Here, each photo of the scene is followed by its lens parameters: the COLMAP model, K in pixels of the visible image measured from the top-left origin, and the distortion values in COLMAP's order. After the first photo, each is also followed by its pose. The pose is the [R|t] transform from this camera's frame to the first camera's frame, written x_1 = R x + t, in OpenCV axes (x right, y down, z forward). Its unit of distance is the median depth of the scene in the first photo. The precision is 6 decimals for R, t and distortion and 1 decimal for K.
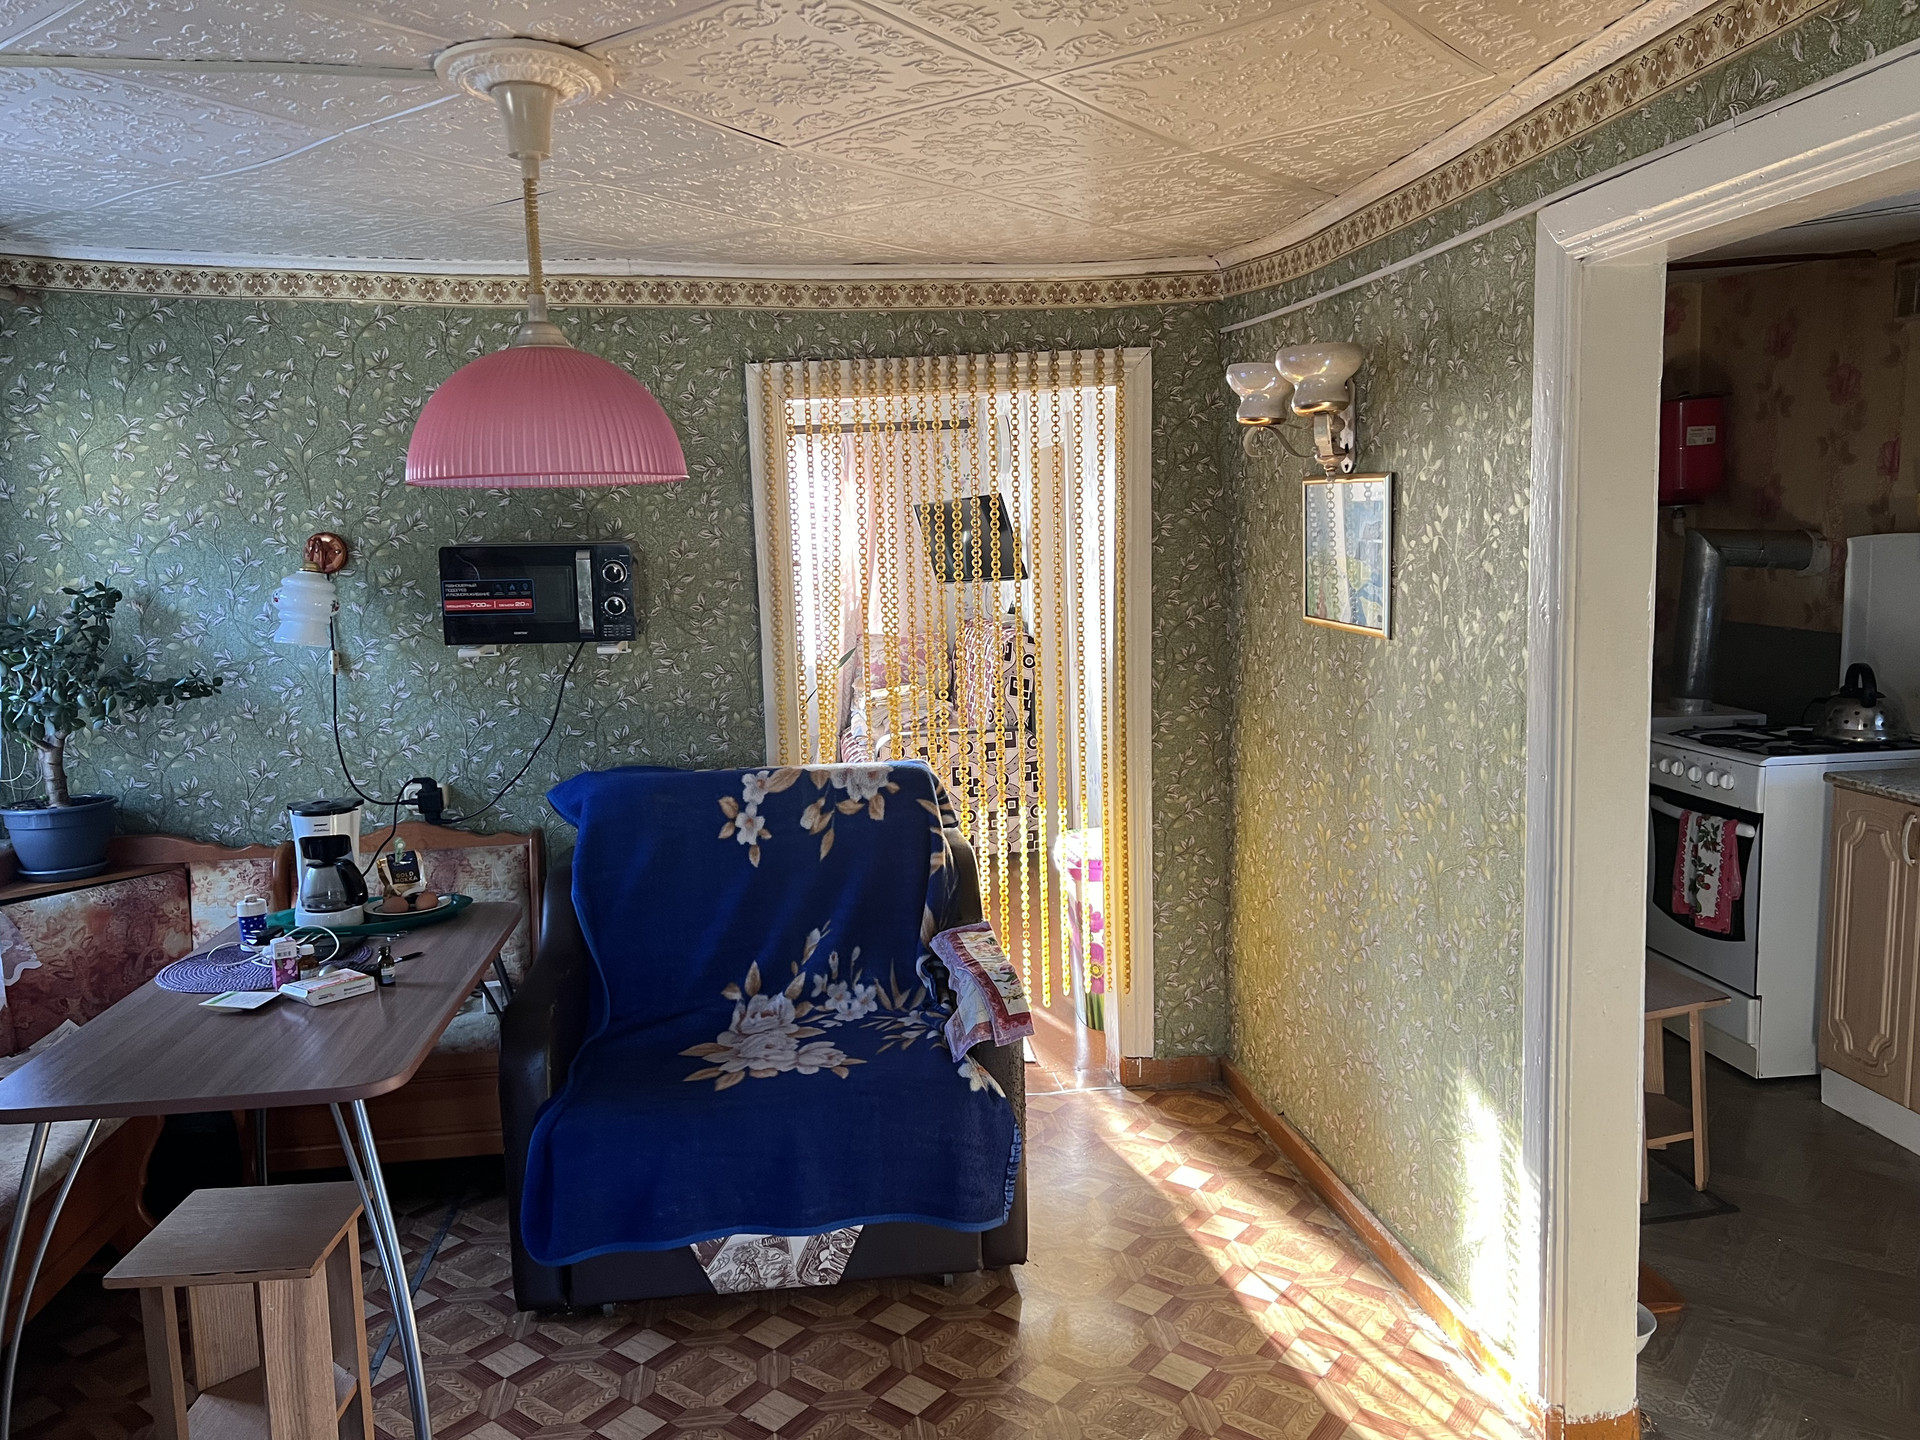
lens RADIAL K [[1441.6, 0, 956.8], [0, 1441.6, 737.5], [0, 0, 1]] dist [0.057033, -0.064795]
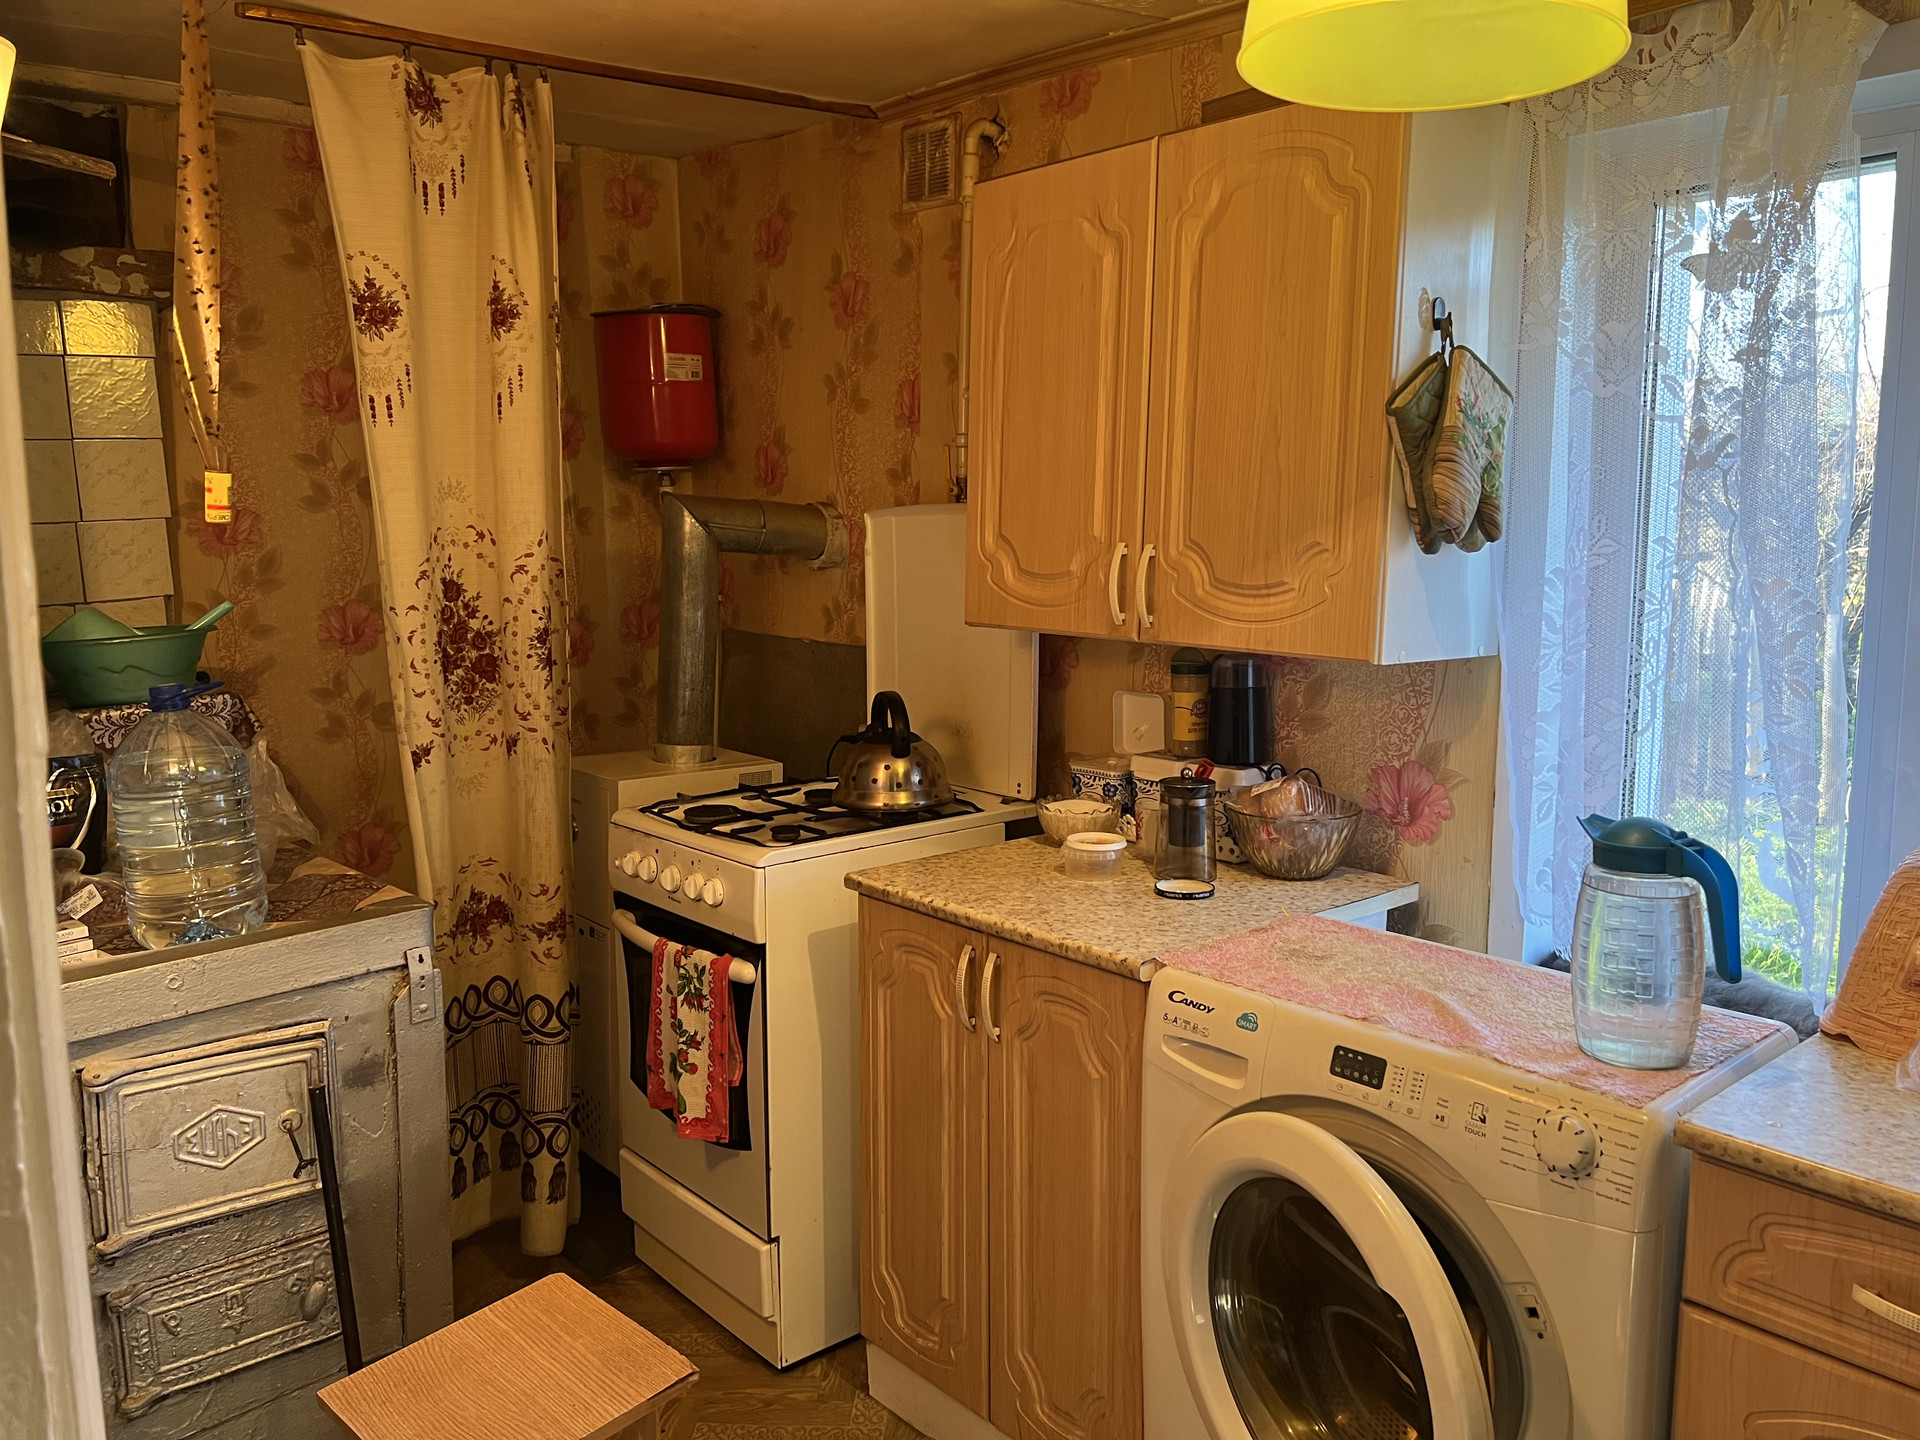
lens RADIAL K [[1441.6, 0, 962.8], [0, 1441.6, 704.8], [0, 0, 1]] dist [0.057033, -0.064795]
pose [[0.830416, -0.040923, 0.555639, 0.268101], [0.055356, 0.998424, -0.009196, -0.036085], [-0.554387, 0.038395, 0.831373, 0.412276]]
